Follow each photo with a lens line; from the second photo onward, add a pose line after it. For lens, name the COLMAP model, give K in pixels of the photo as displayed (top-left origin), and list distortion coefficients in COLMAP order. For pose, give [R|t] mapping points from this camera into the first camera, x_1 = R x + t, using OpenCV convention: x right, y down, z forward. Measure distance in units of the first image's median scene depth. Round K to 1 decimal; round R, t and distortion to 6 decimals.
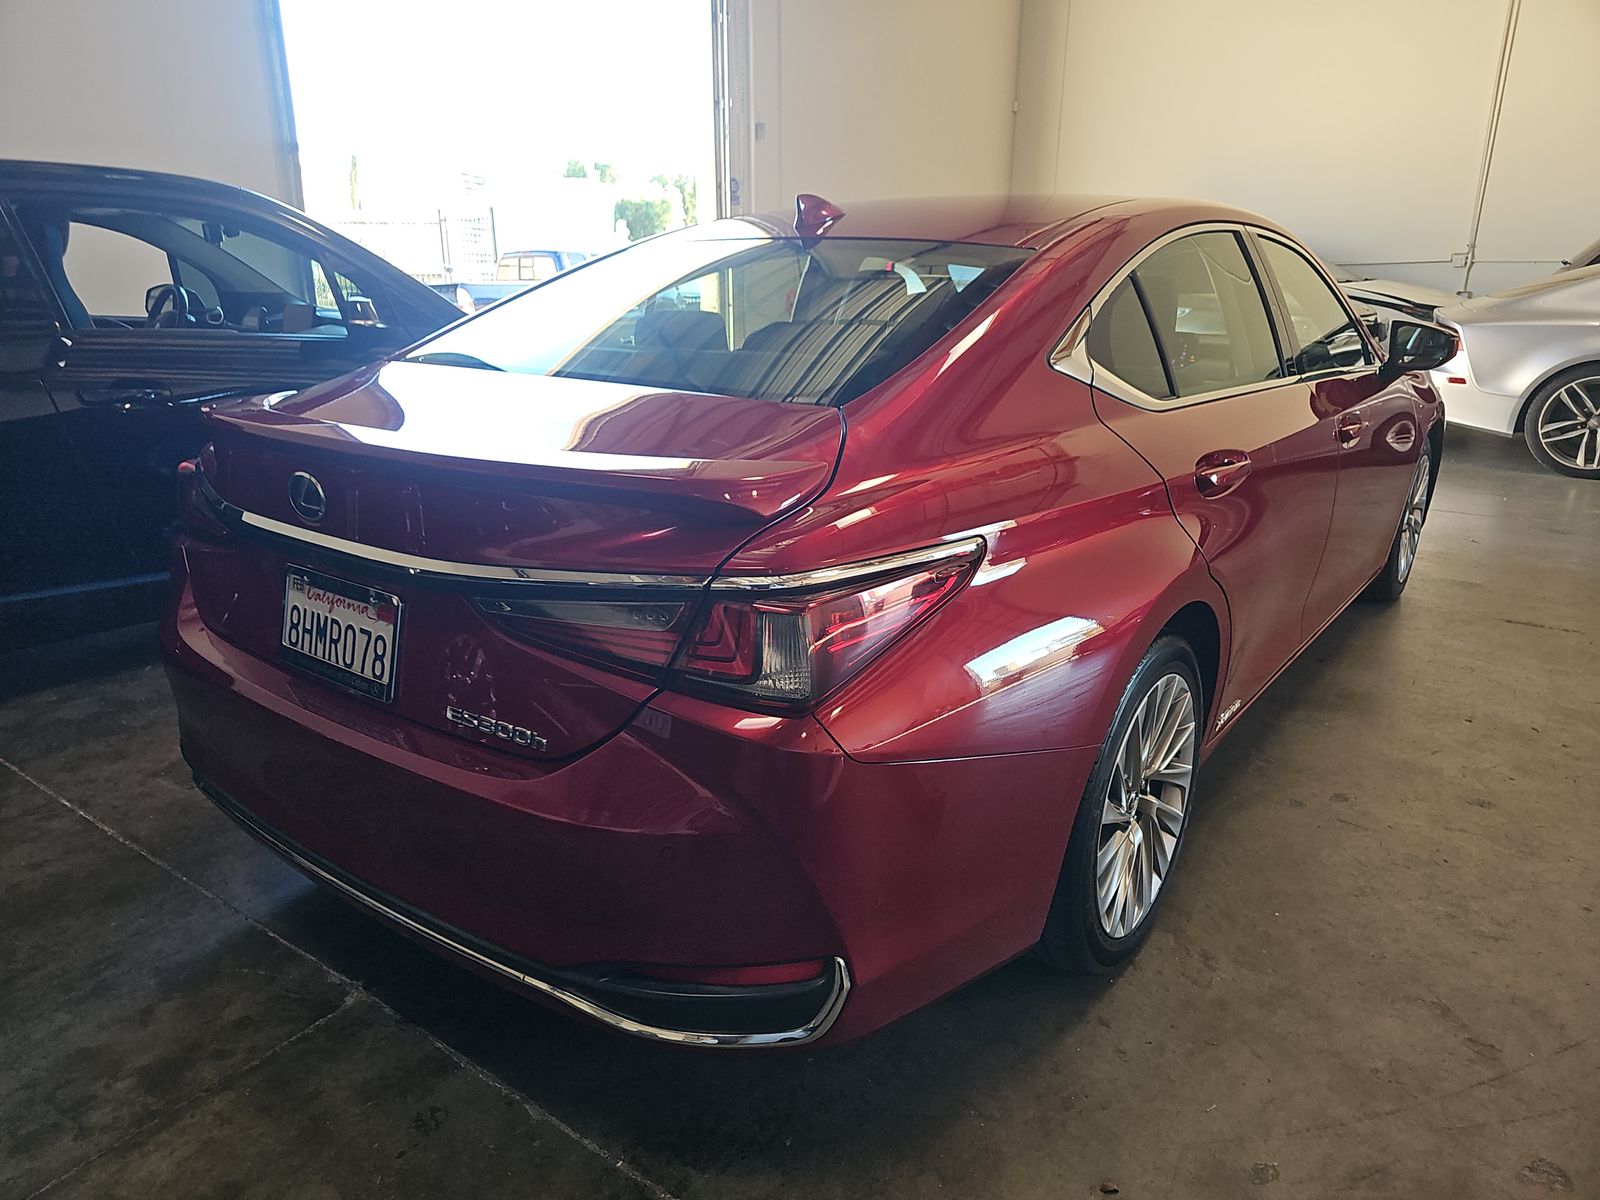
lens RADIAL K [[1071.3, 0, 791.0], [0, 1071.3, 599.6], [0, 0, 1]] dist [0.015359, -0.007993]
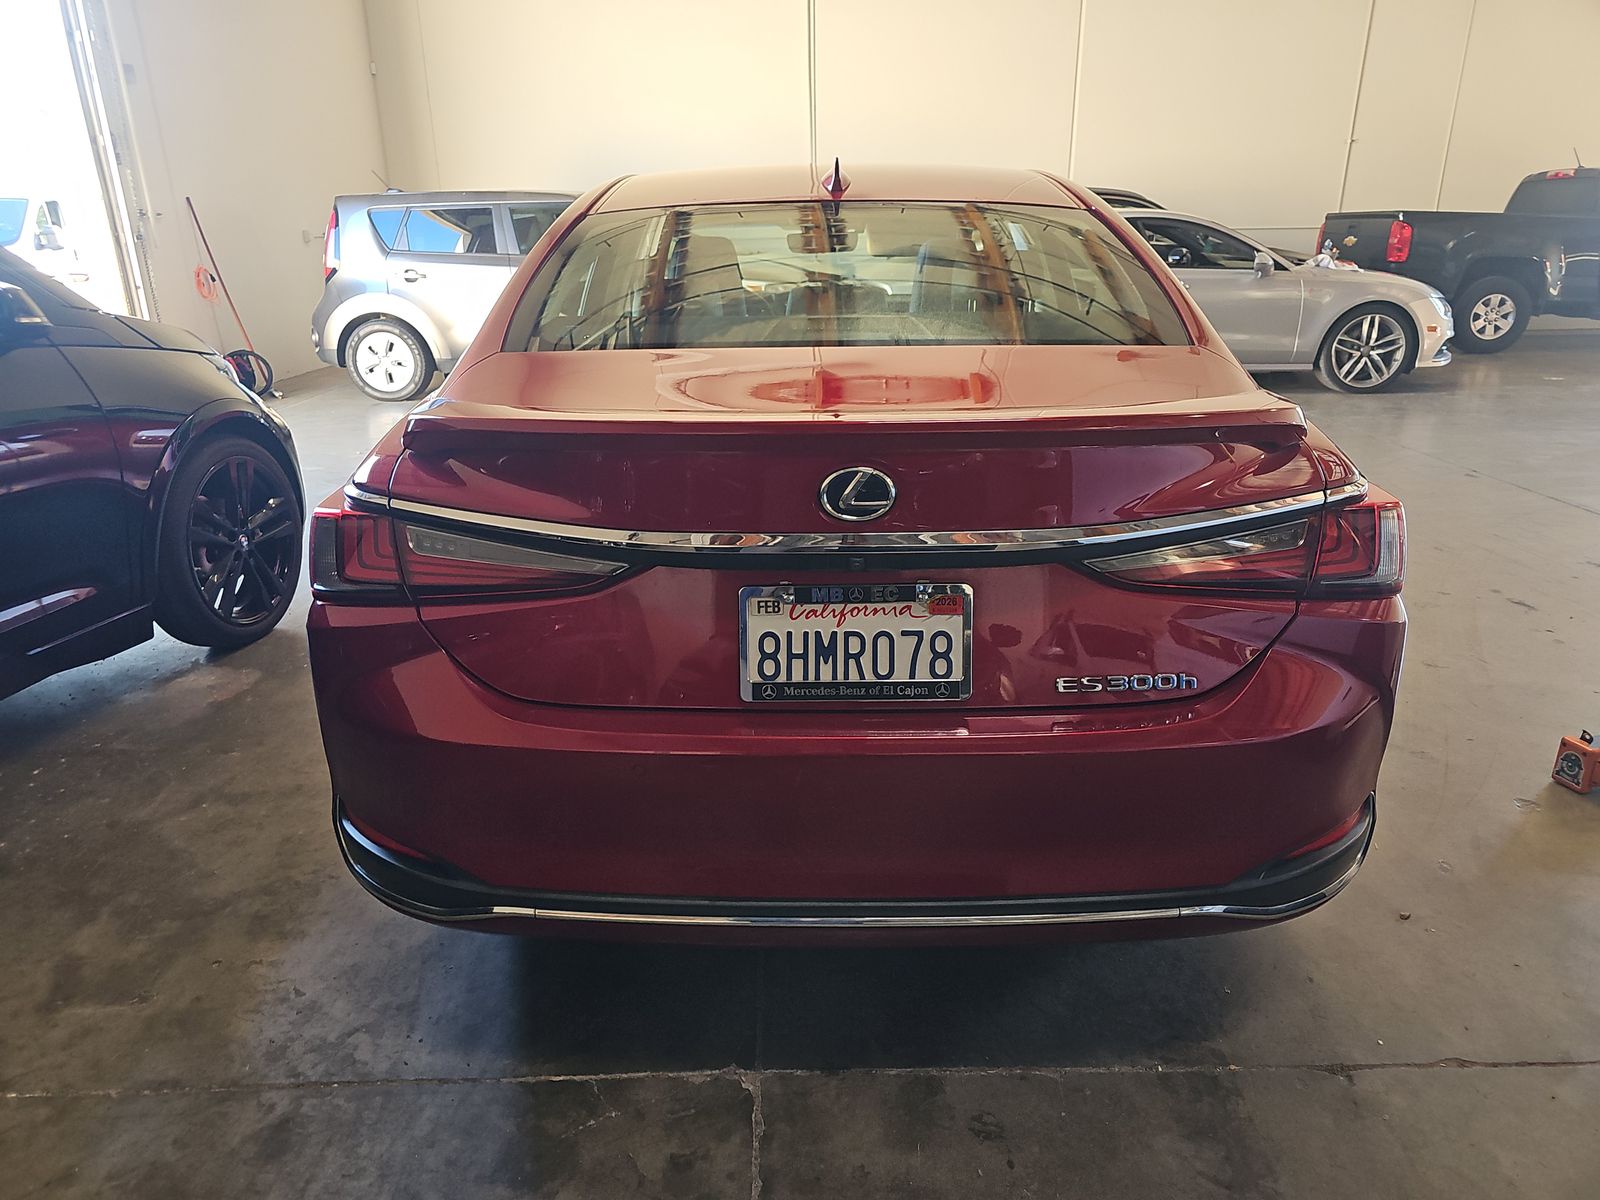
lens RADIAL K [[1071.3, 0, 809.0], [0, 1071.3, 591.4], [0, 0, 1]] dist [0.015359, -0.007993]
pose [[0.796928, -0.196079, 0.571365, -0.962272], [0.187719, 0.979410, 0.074284, -0.086969], [-0.574166, 0.048057, 0.817327, 0.302111]]
